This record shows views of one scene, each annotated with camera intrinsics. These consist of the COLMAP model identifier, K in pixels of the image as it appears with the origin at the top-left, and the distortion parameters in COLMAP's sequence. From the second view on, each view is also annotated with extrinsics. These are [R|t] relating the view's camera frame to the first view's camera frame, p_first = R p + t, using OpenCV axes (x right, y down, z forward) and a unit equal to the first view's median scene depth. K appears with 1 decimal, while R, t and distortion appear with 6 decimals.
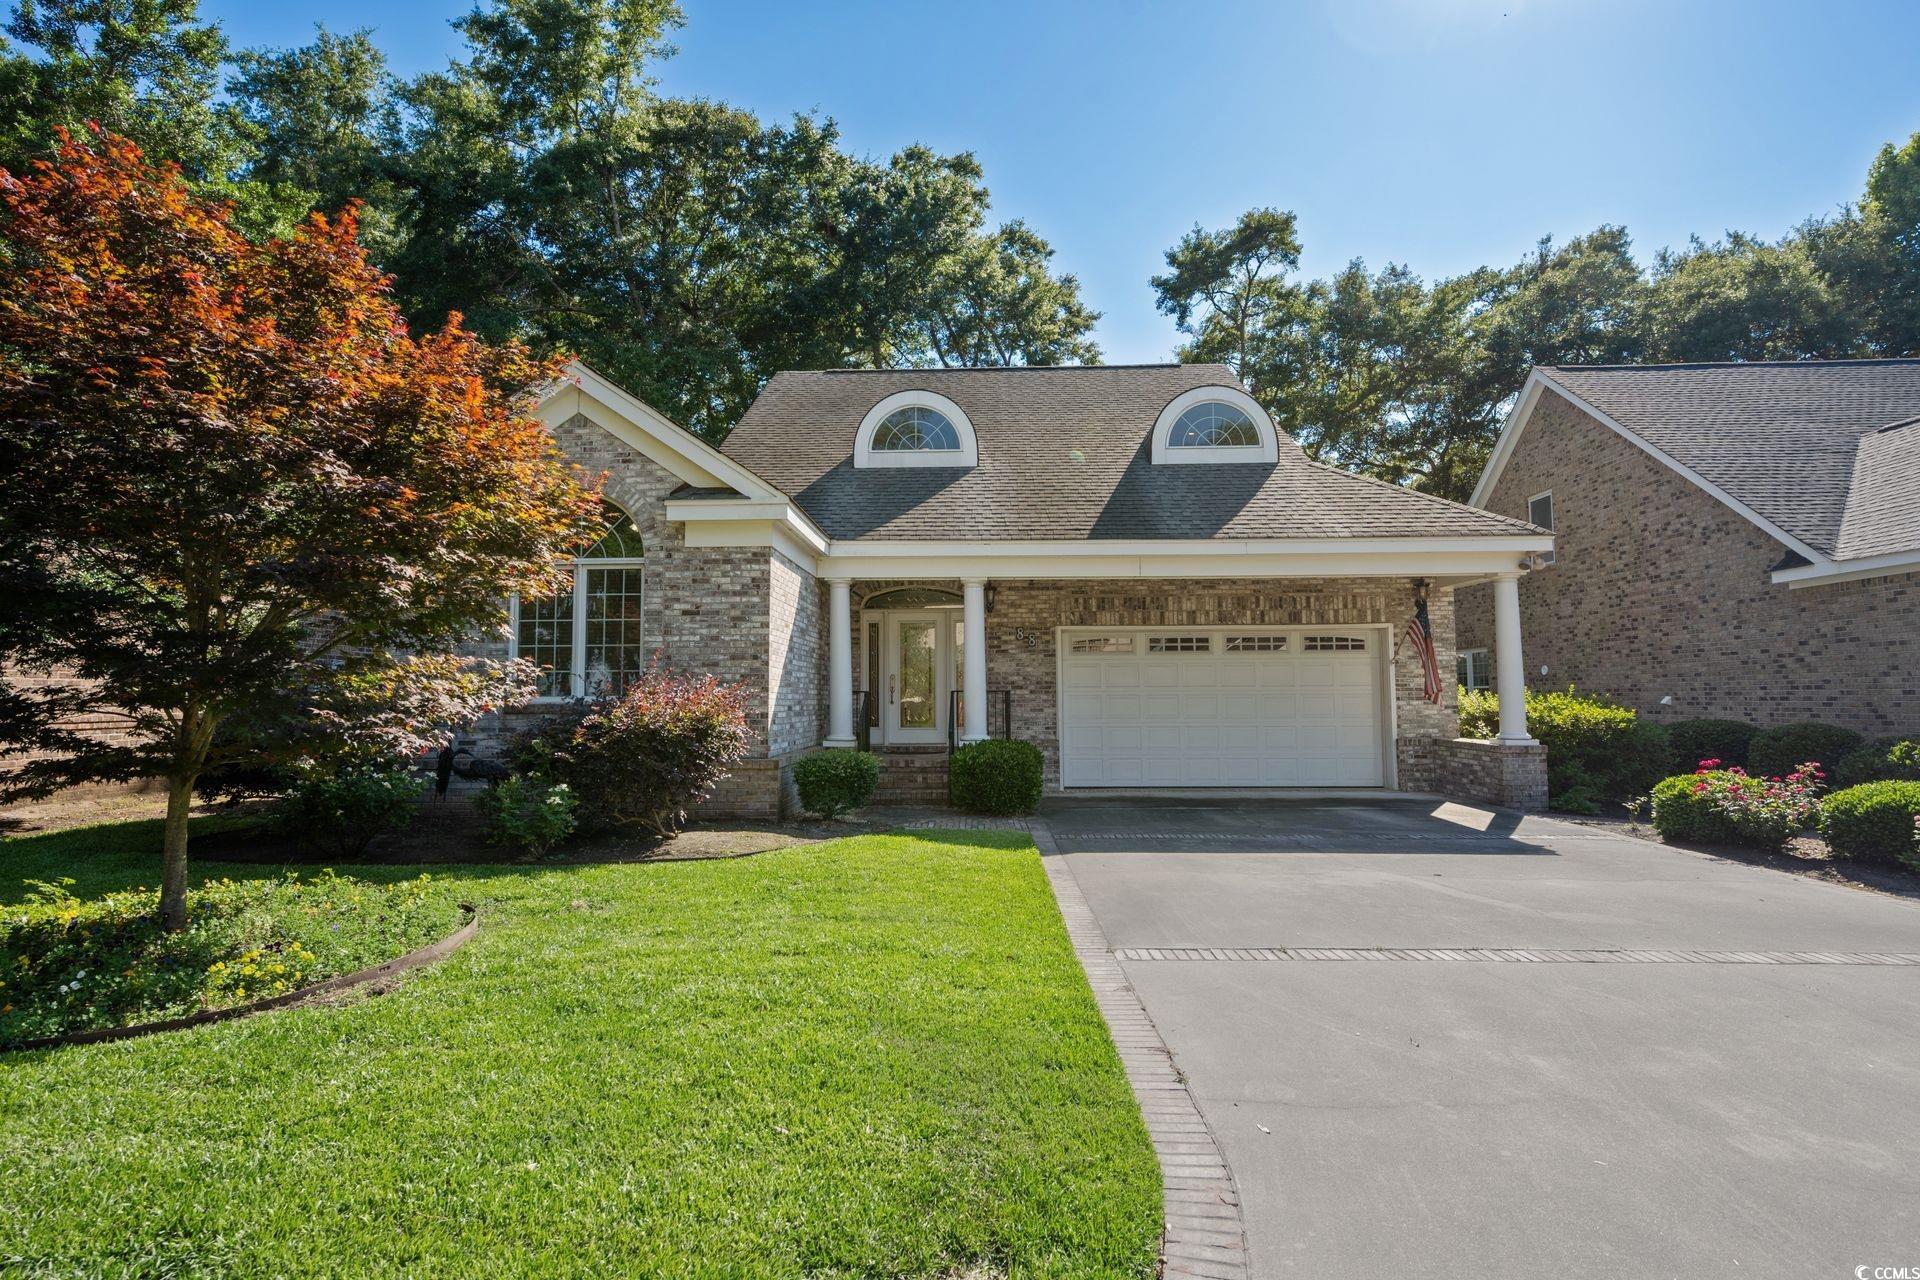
lens RADIAL K [[946.2, 0, 953.2], [0, 946.2, 624.2], [0, 0, 1]] dist [-0.002128, 0.000290]
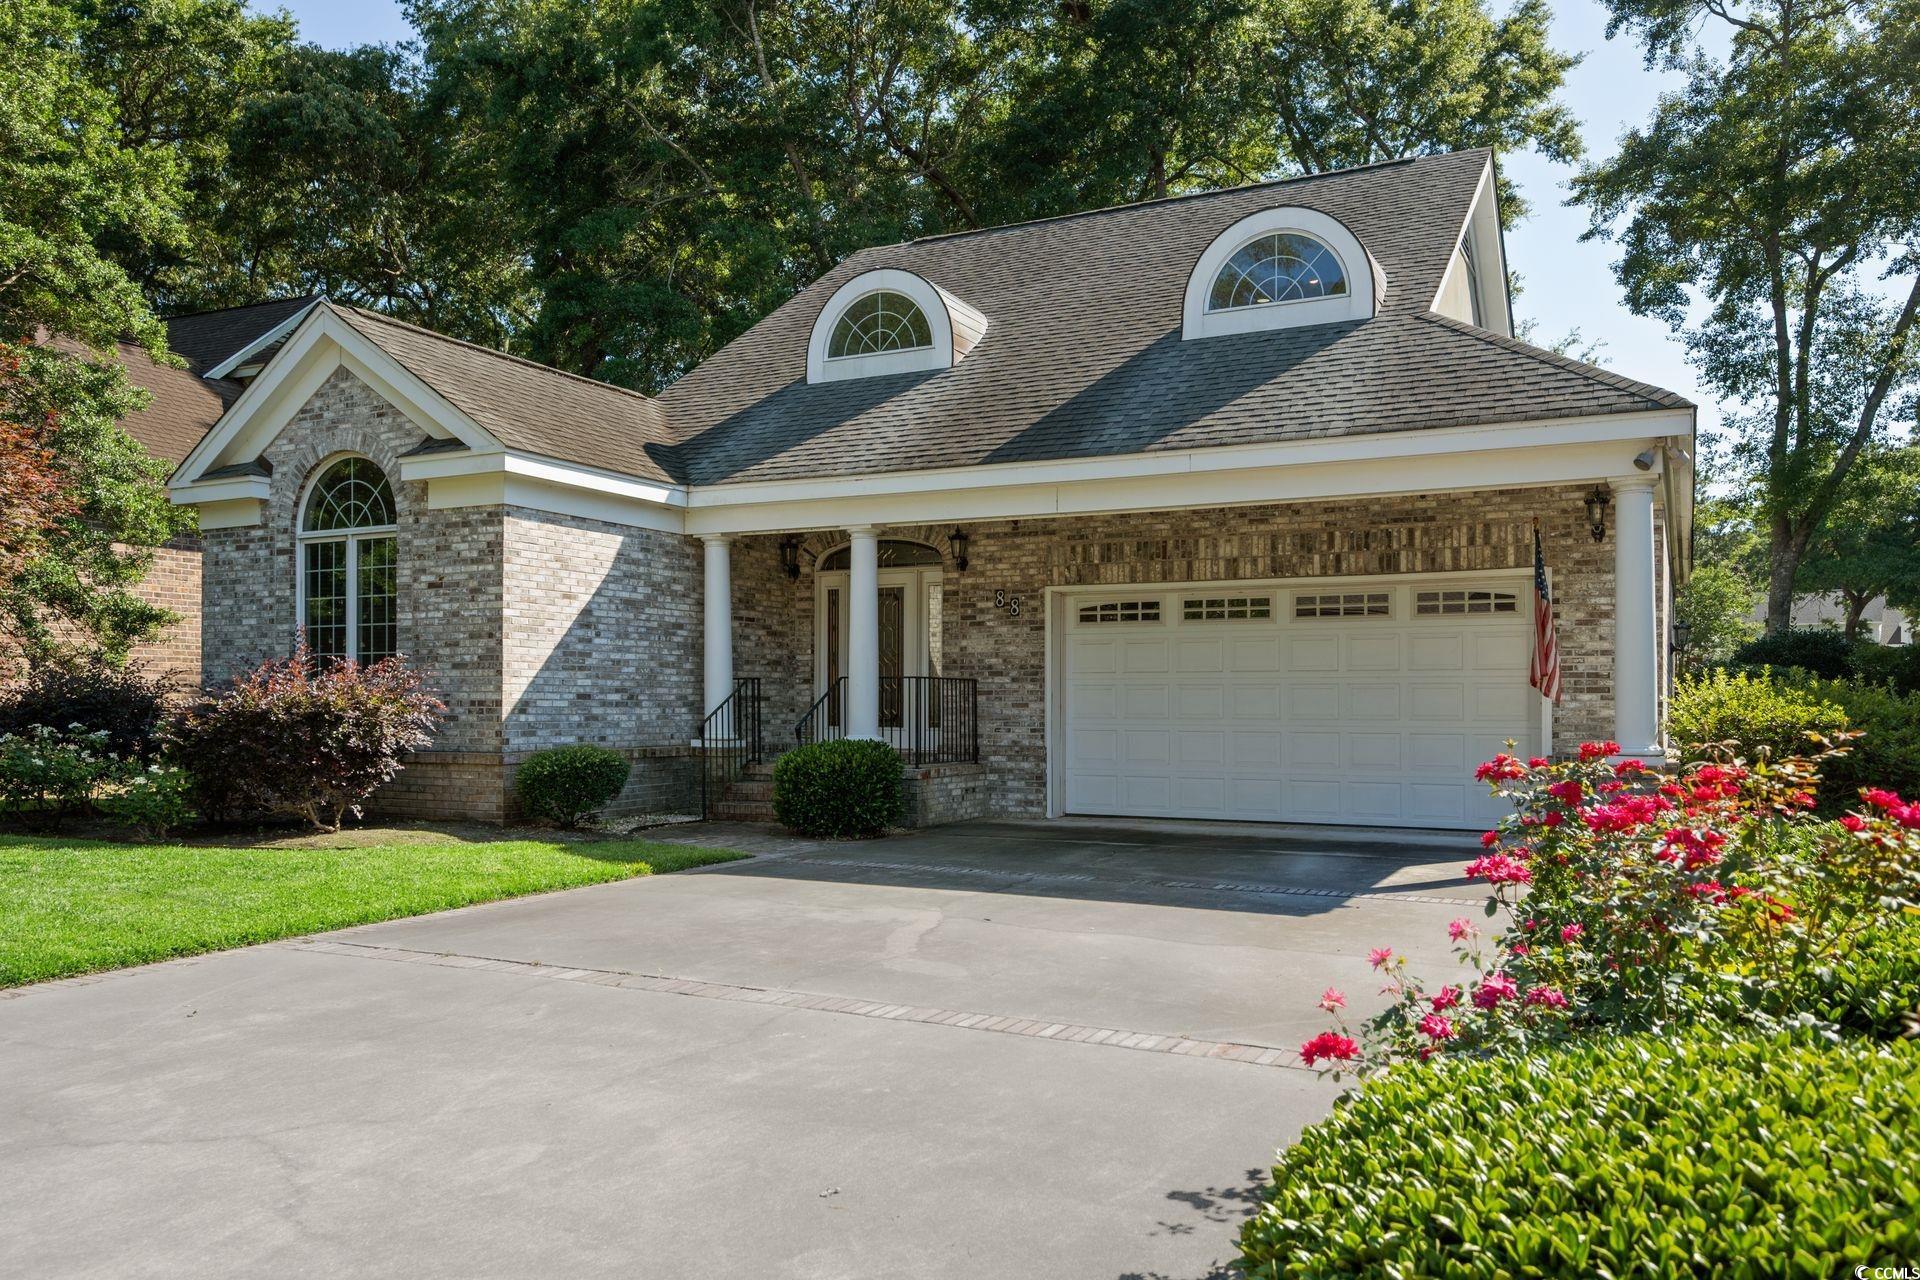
lens RADIAL K [[1435.2, 0, 964.1], [0, 1435.2, 658.1], [0, 0, 1]] dist [-0.000002, -0.000345]
pose [[0.908475, -0.007421, -0.417874, 0.554411], [0.026905, 0.998807, 0.040754, 0.010985], [0.417073, -0.048267, 0.907590, 0.001313]]
